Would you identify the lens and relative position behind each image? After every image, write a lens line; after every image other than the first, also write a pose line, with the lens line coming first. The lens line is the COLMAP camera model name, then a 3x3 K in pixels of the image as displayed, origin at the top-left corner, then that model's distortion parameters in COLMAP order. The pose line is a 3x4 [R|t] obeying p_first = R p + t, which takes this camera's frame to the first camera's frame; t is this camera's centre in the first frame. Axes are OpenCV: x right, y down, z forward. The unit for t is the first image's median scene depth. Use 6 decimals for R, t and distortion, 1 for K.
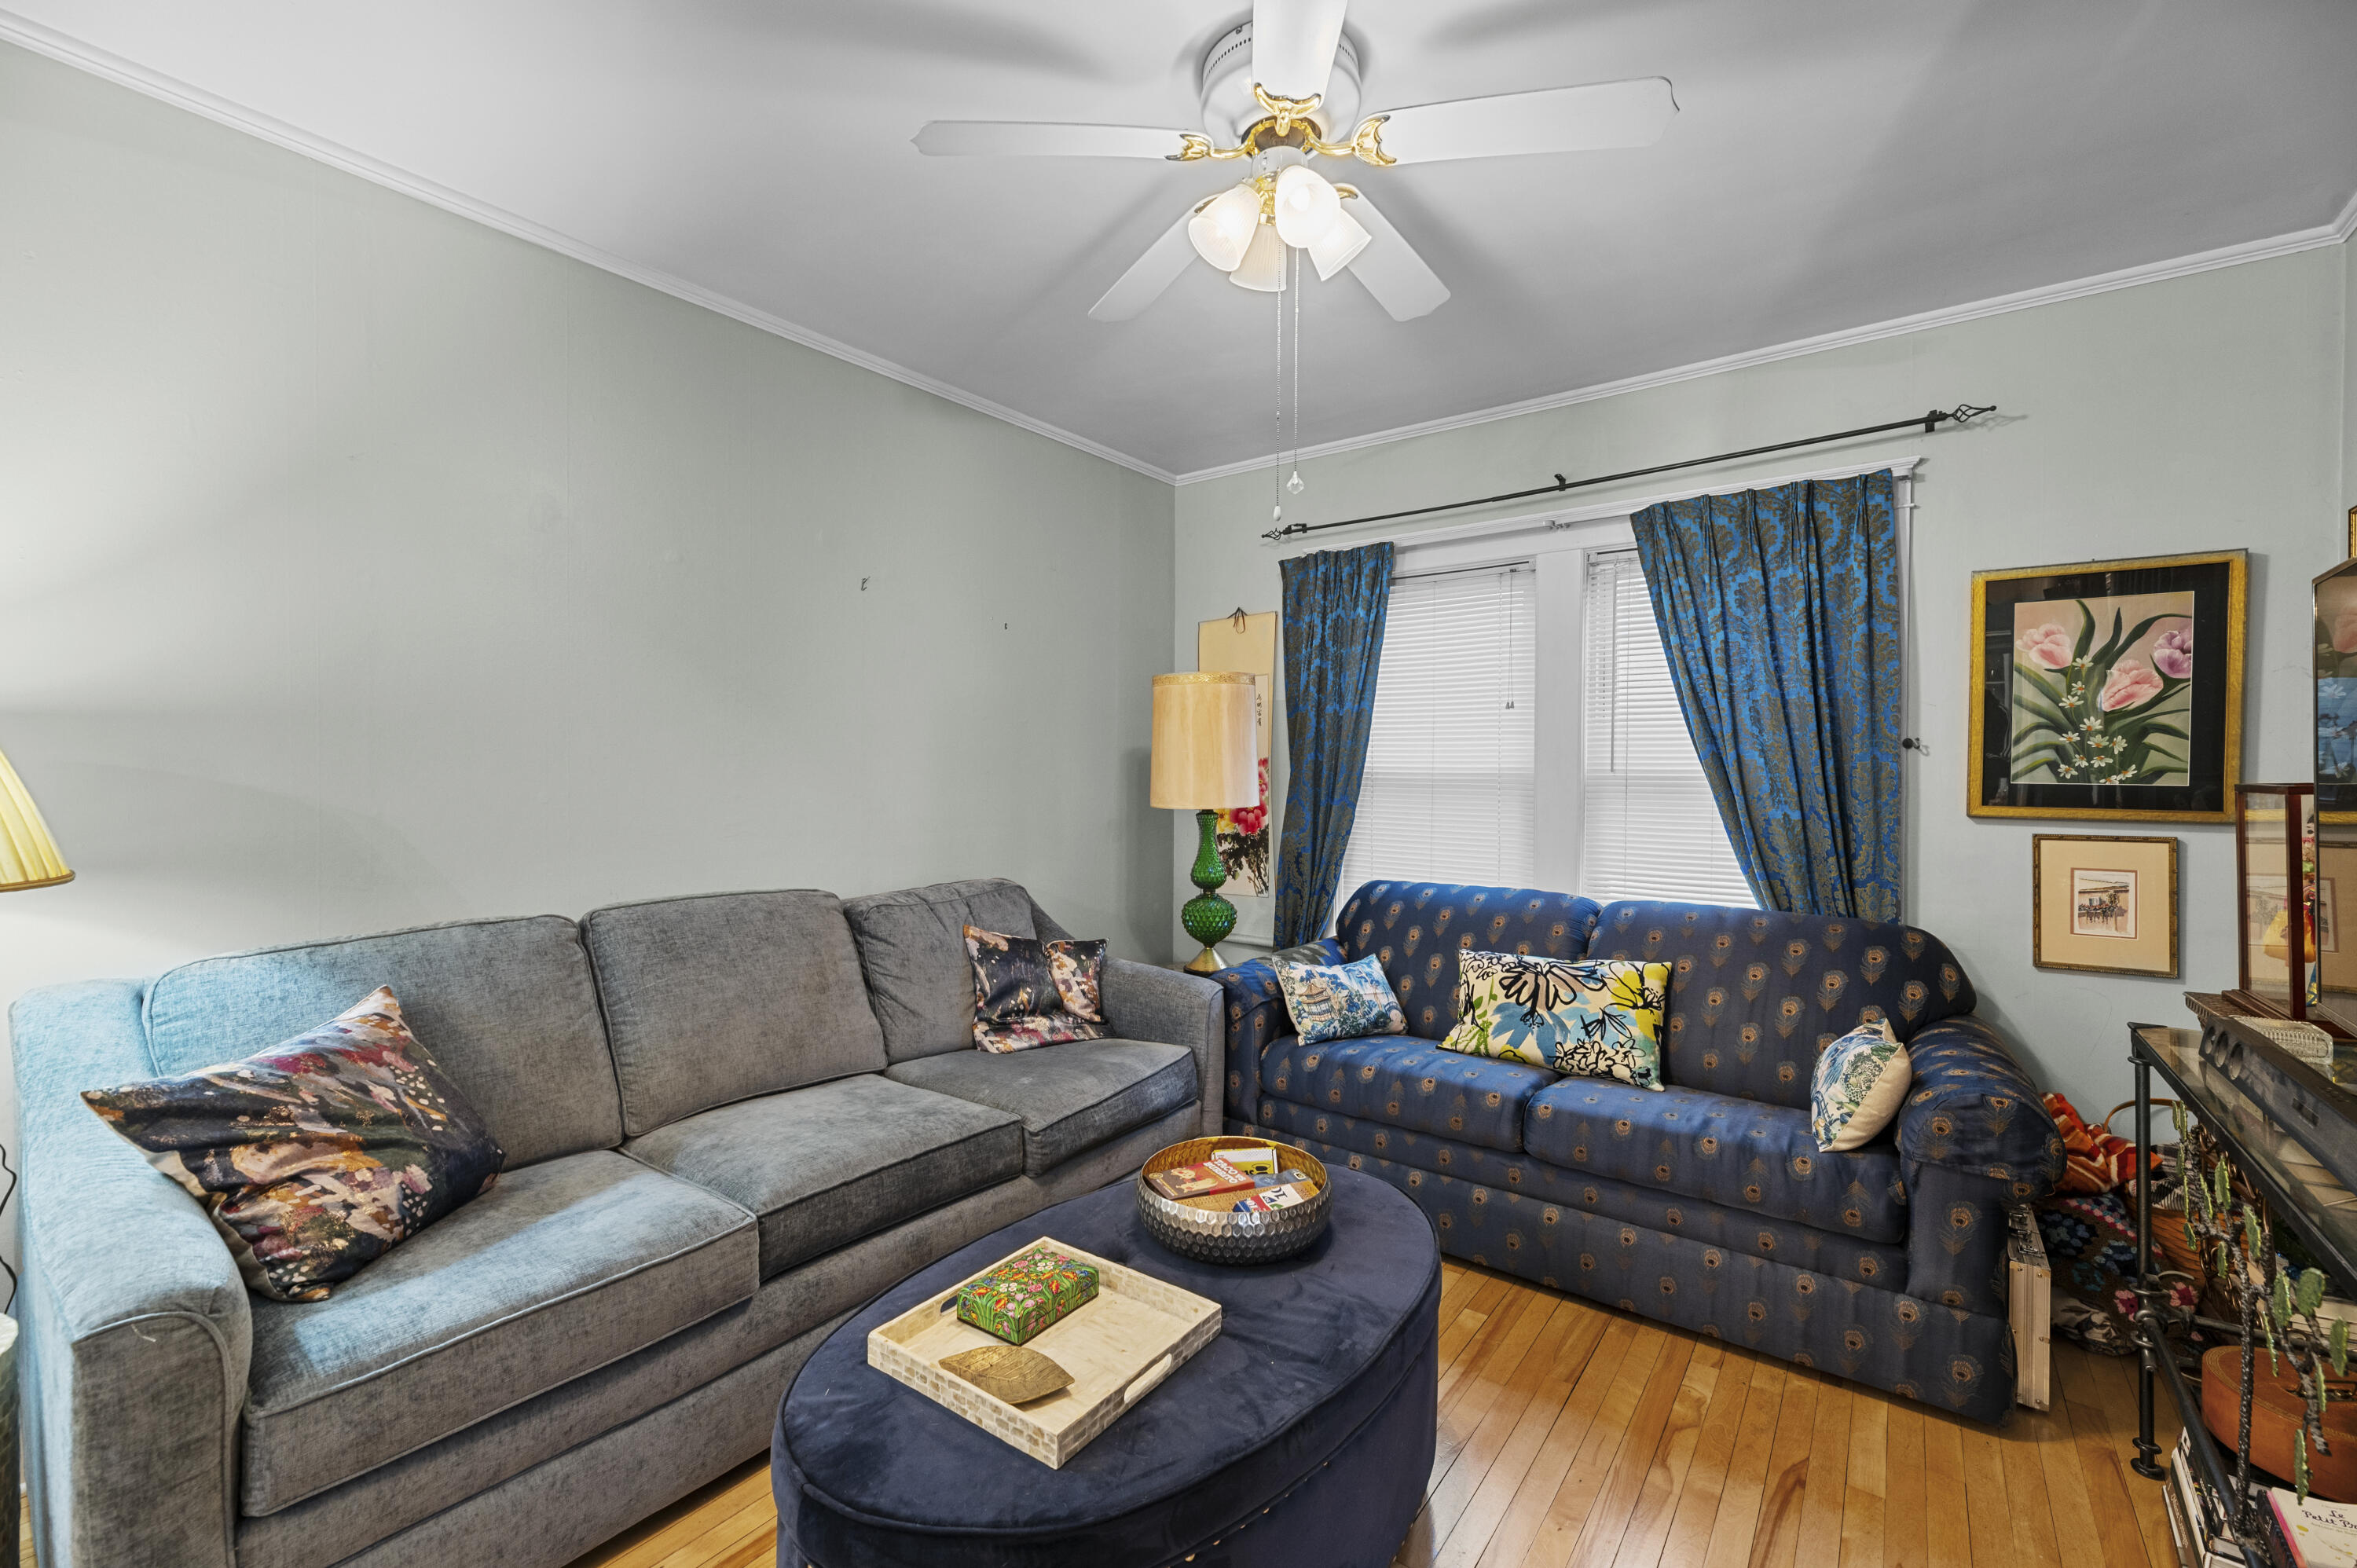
lens RADIAL K [[972.0, 0, 1174.8], [0, 972.0, 775.0], [0, 0, 1]] dist [0.000343, 0.000289]
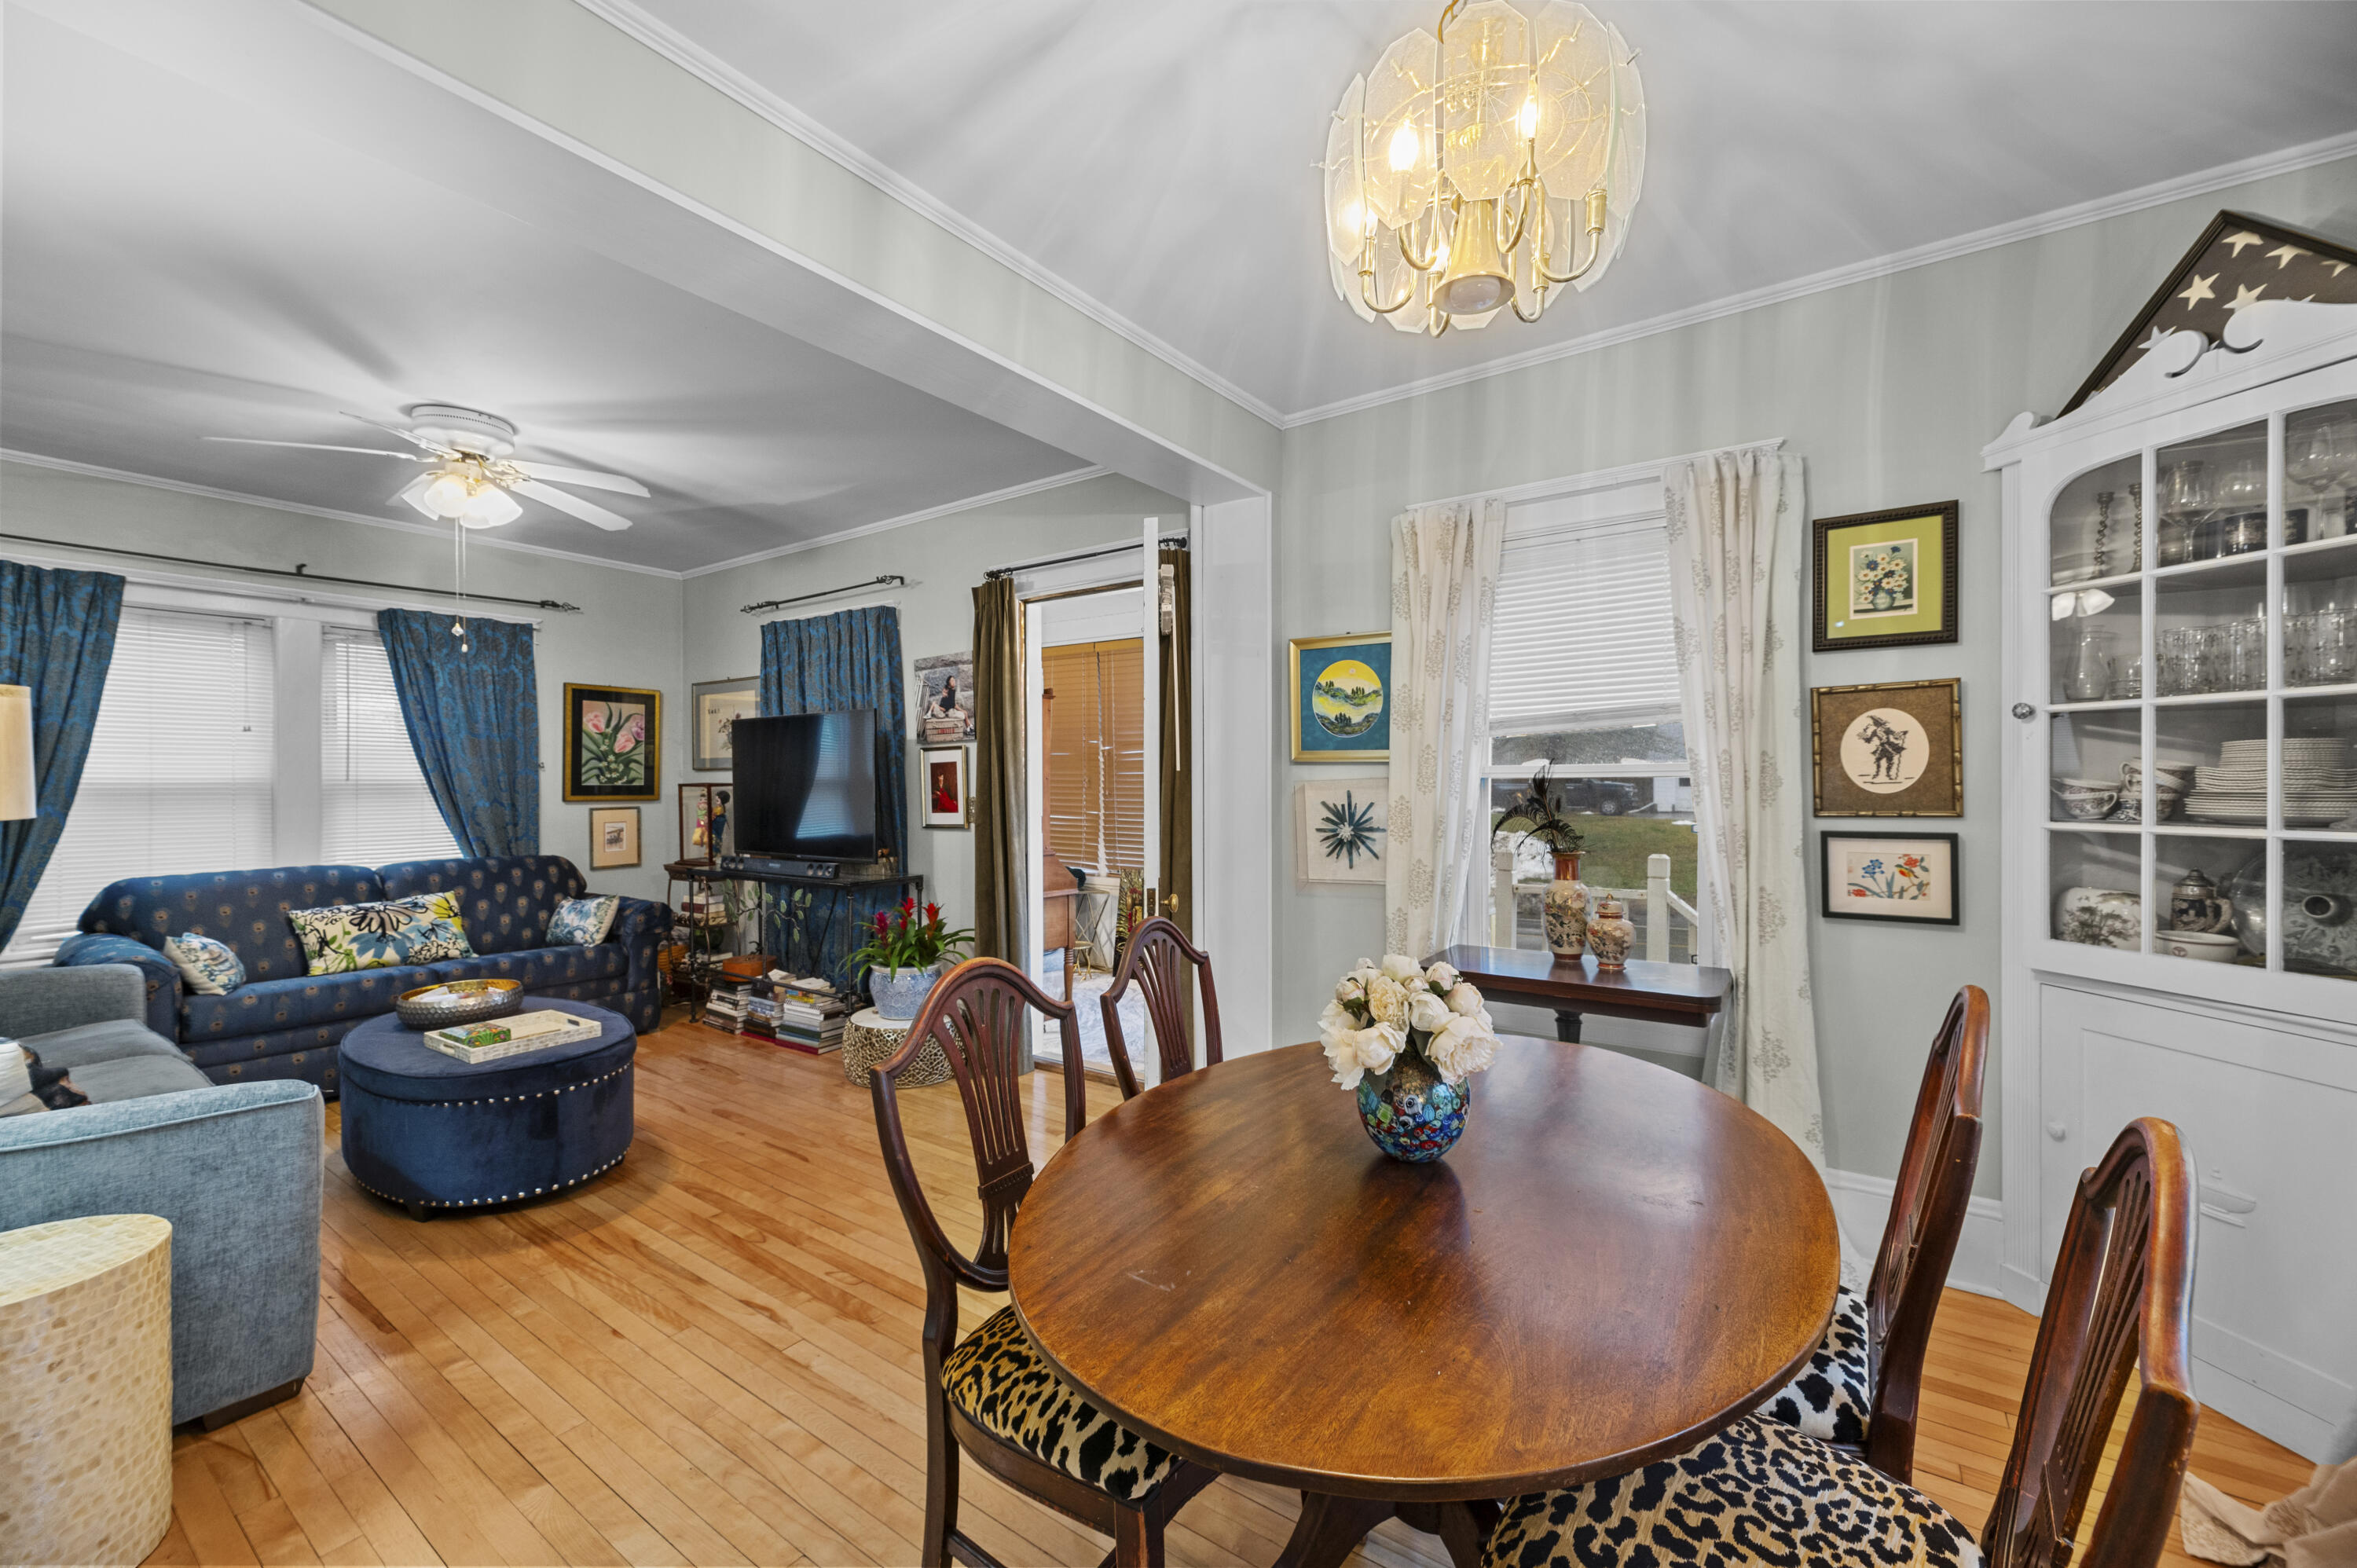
lens RADIAL K [[936.3, 0, 1186.2], [0, 936.3, 787.7], [0, 0, 1]] dist [0.002075, 0.000371]
pose [[-0.036920, -0.013759, 0.999223, -1.169443], [0.005422, 0.999888, 0.013969, -0.006513], [-0.999304, 0.005934, -0.036841, -0.231546]]
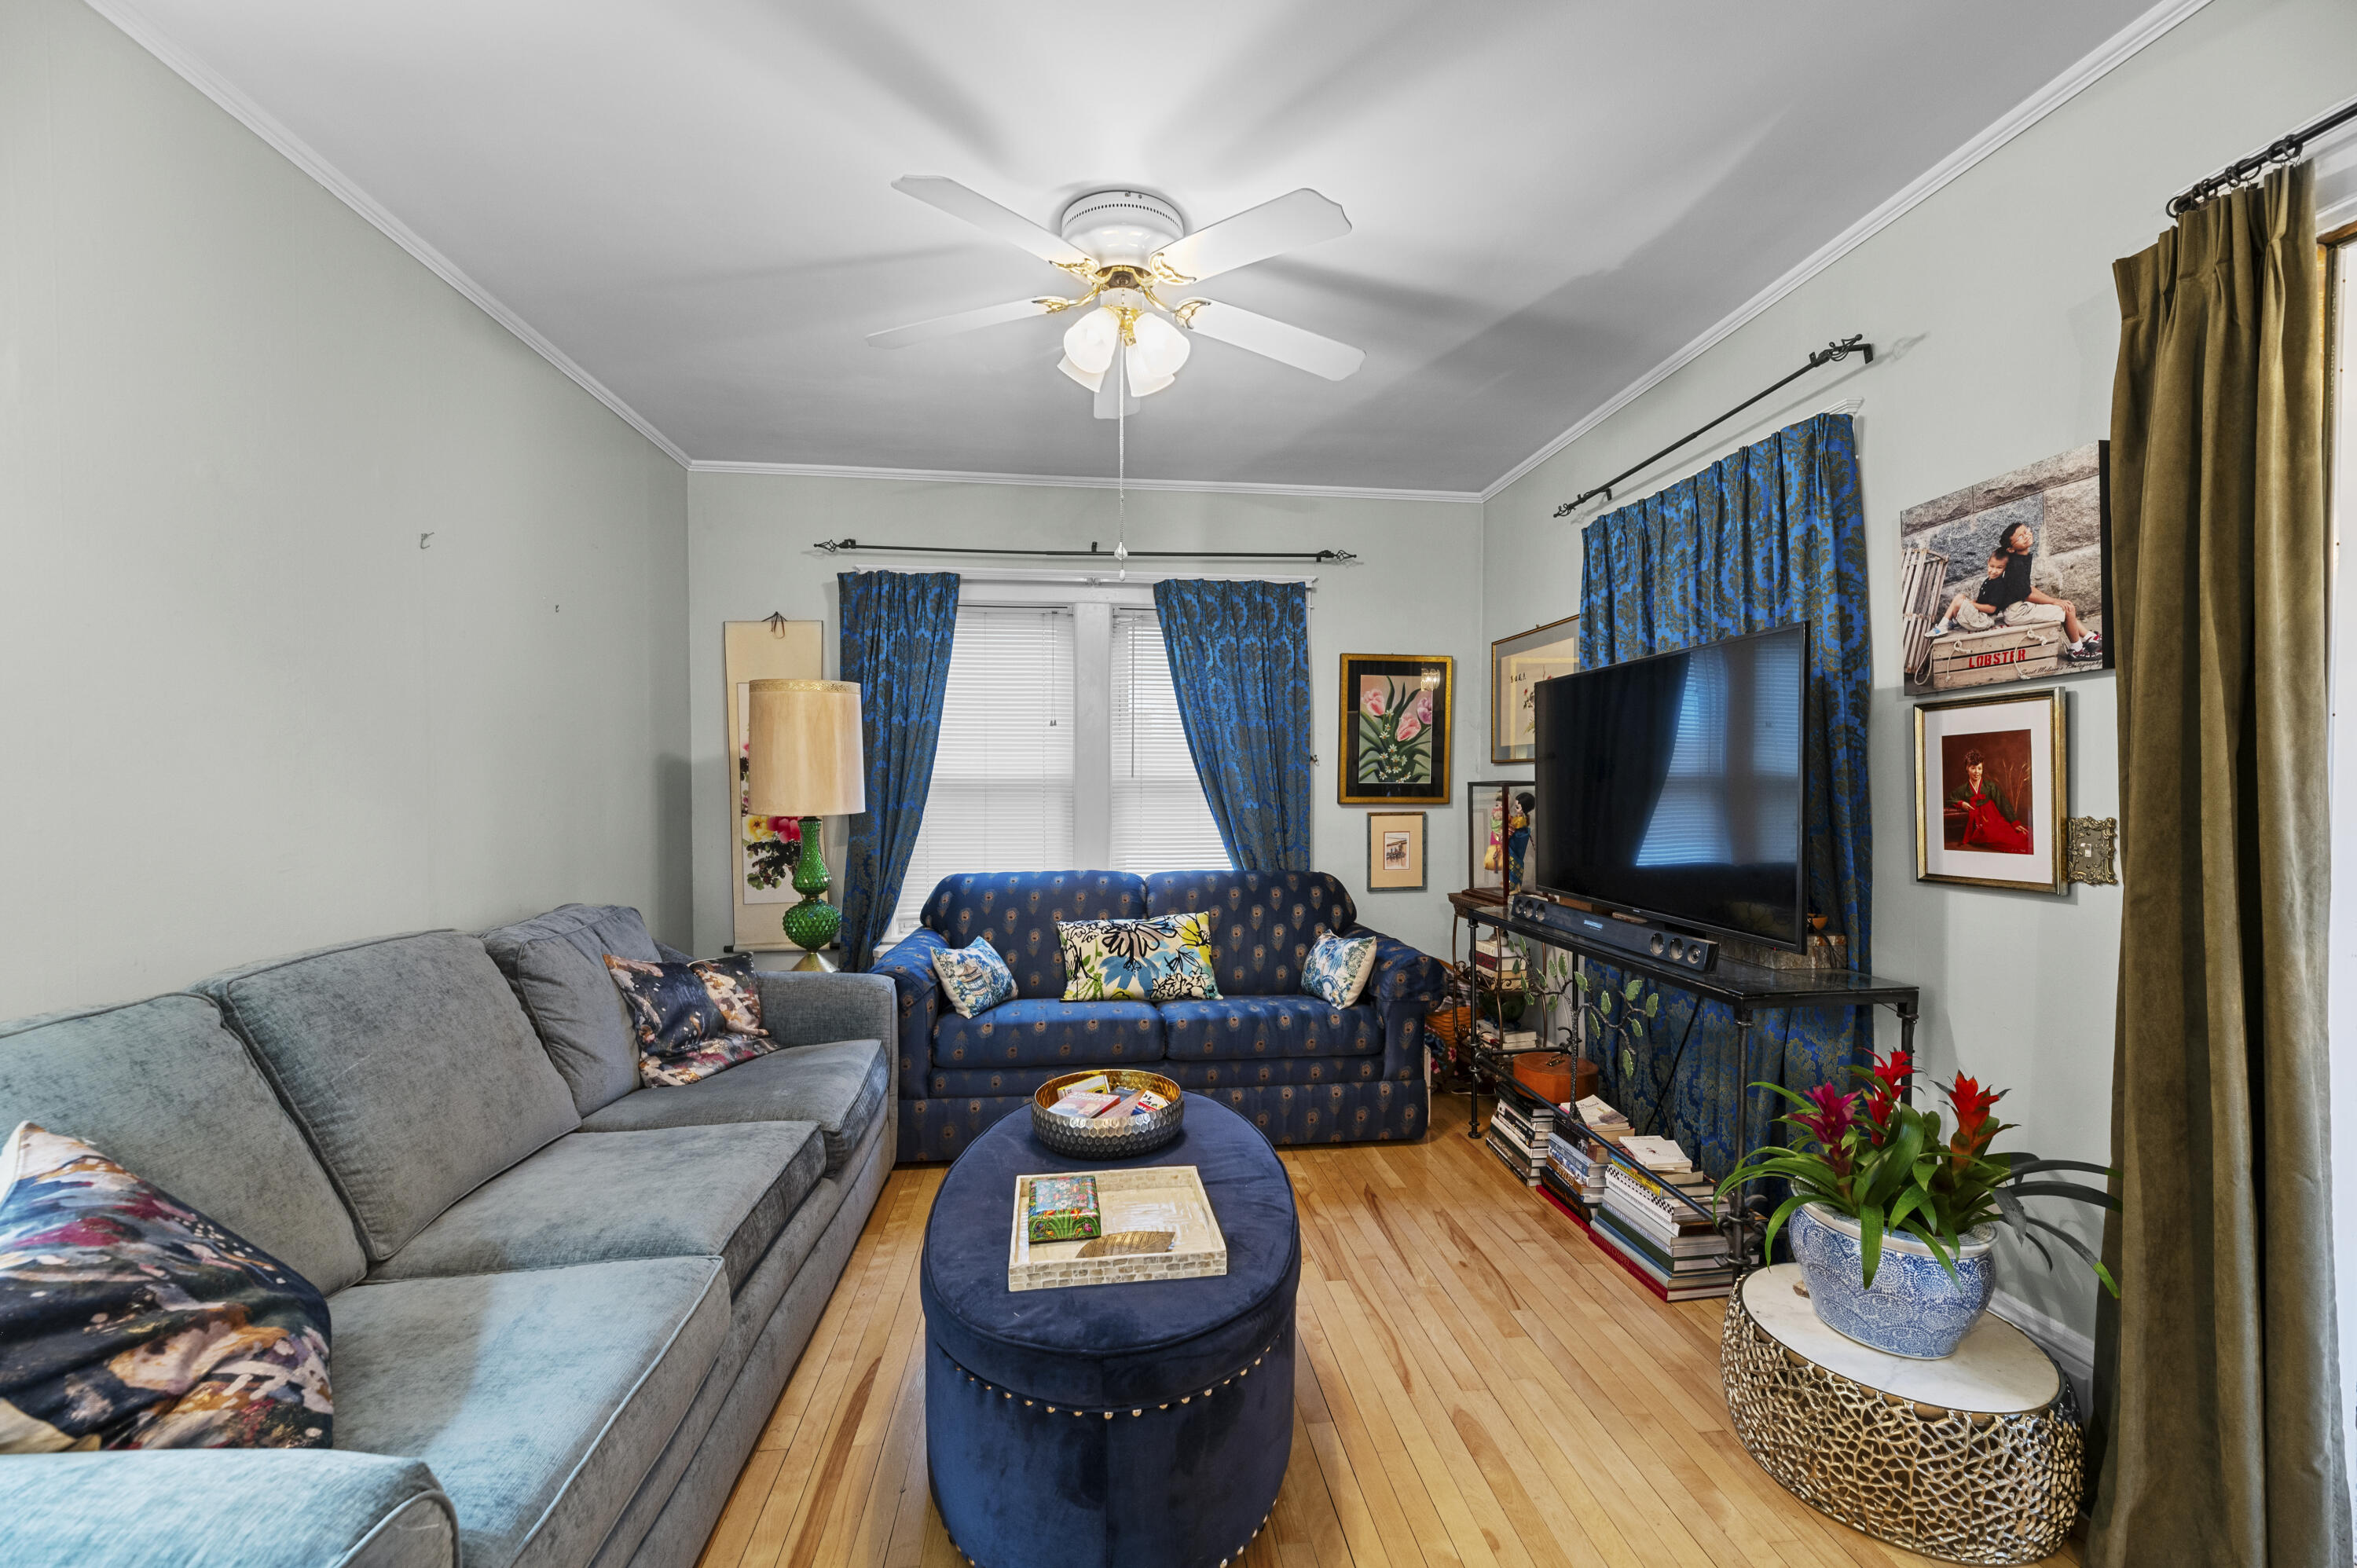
lens RADIAL K [[949.4, 0, 1183.7], [0, 949.4, 801.5], [0, 0, 1]] dist [-0.000166, -0.000055]
pose [[0.724434, -0.021608, 0.689006, -0.454634], [0.007042, 0.999688, 0.023947, -0.000716], [-0.689309, -0.012496, 0.724360, 0.024877]]
